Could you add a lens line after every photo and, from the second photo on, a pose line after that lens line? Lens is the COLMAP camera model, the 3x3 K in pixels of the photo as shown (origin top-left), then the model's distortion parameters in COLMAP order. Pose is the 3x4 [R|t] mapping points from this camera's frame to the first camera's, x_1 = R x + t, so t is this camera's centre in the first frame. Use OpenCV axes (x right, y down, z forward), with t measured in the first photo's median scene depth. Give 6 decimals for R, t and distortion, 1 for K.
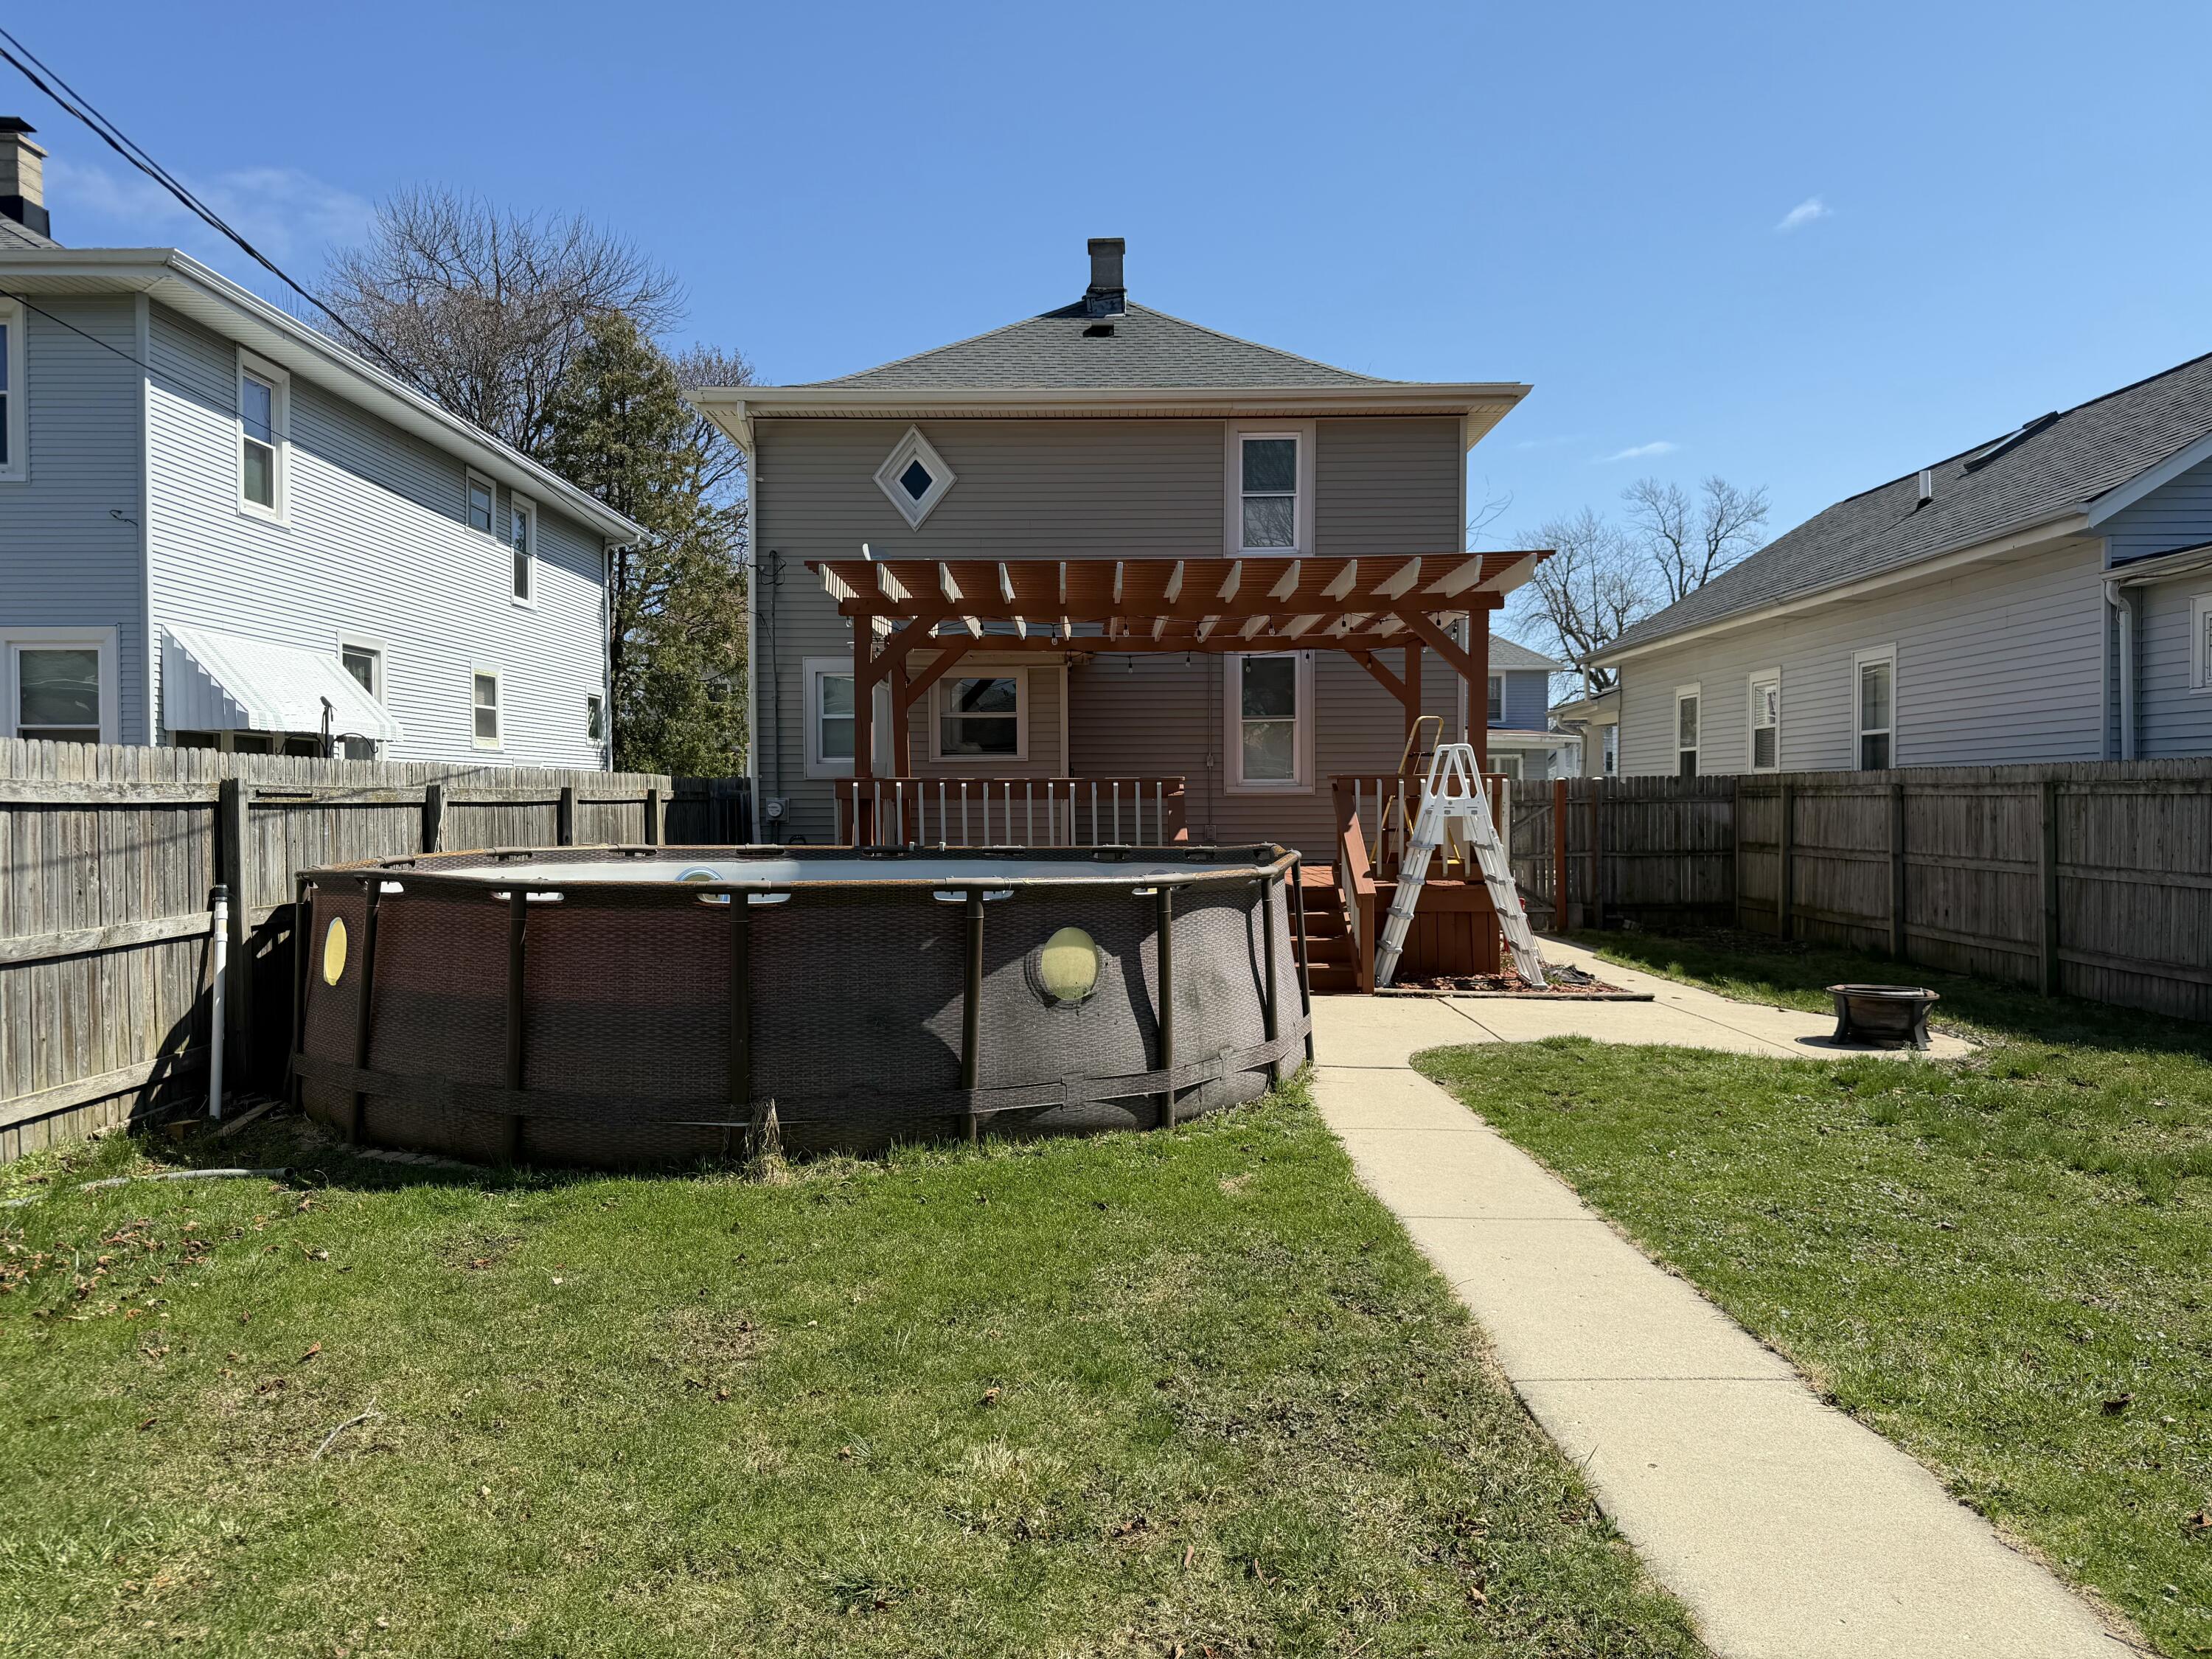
lens RADIAL K [[1572.6, 0, 1095.0], [0, 1572.6, 816.7], [0, 0, 1]] dist [0.023242, -0.038430]
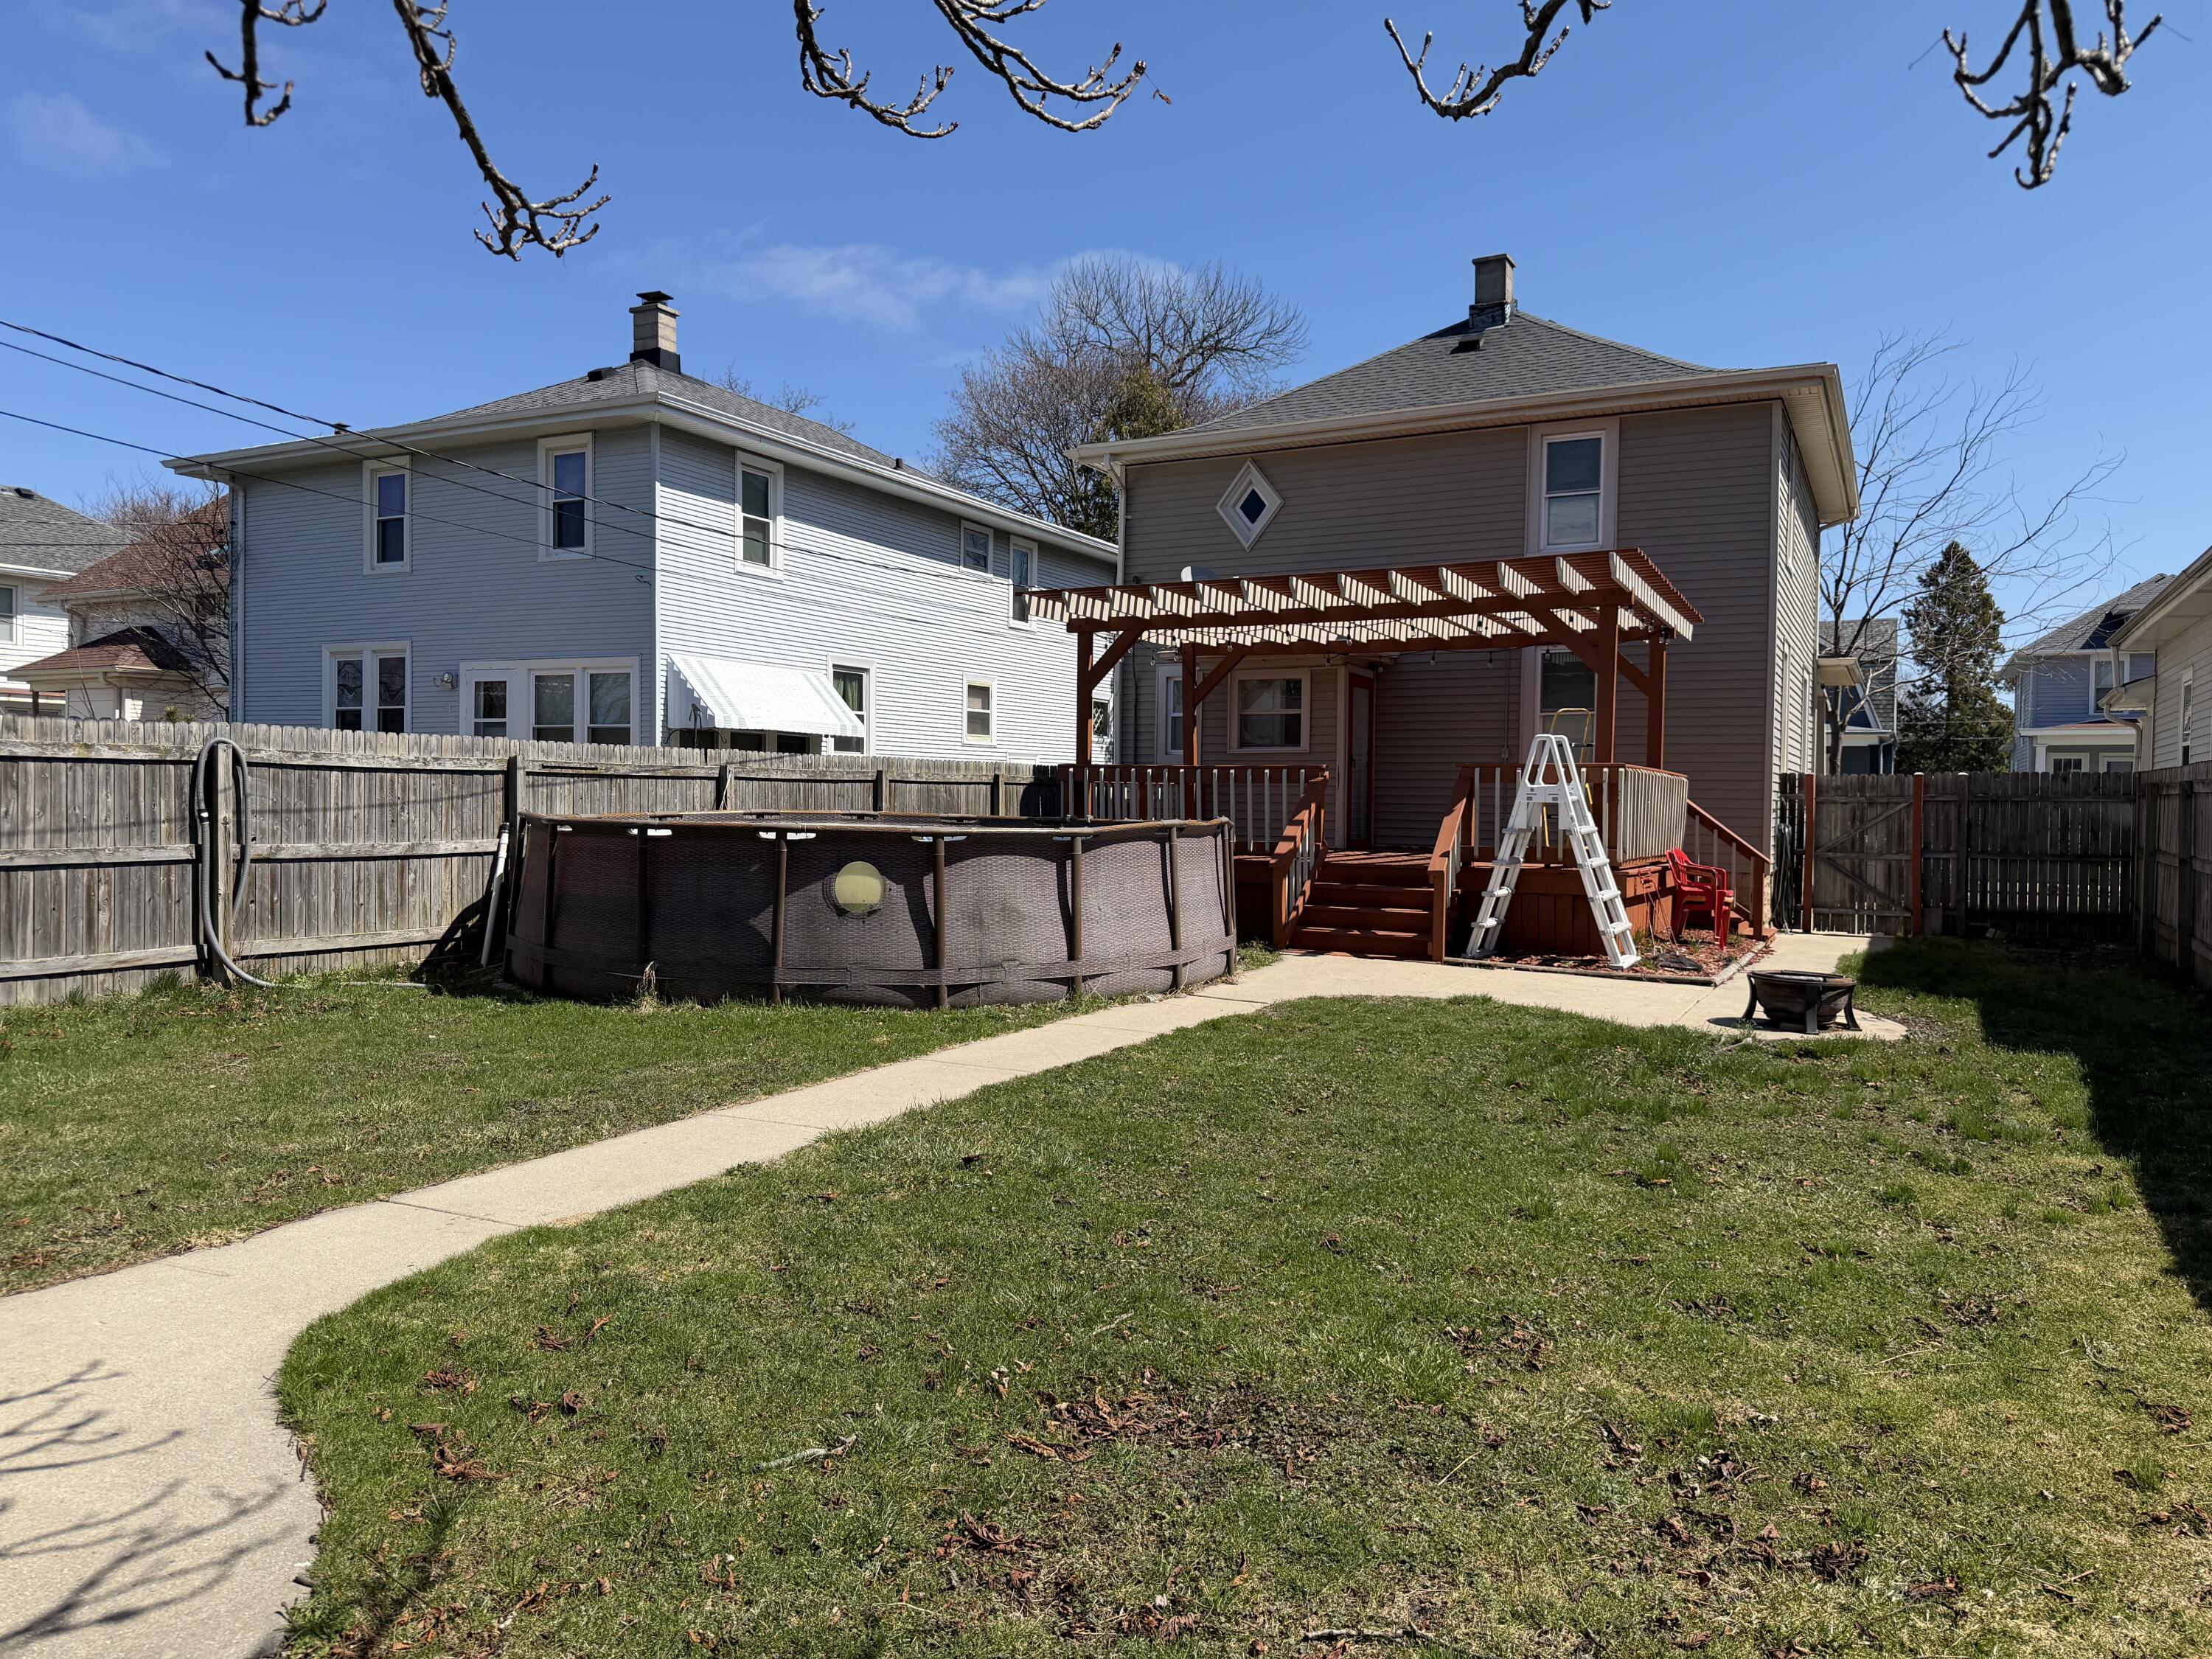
lens RADIAL K [[1572.6, 0, 1109.3], [0, 1572.6, 844.6], [0, 0, 1]] dist [0.023242, -0.038430]
pose [[0.883136, 0.029157, -0.468210, 0.421243], [-0.021077, 0.999525, 0.022489, 0.009453], [0.468643, -0.009993, 0.883331, -0.071476]]
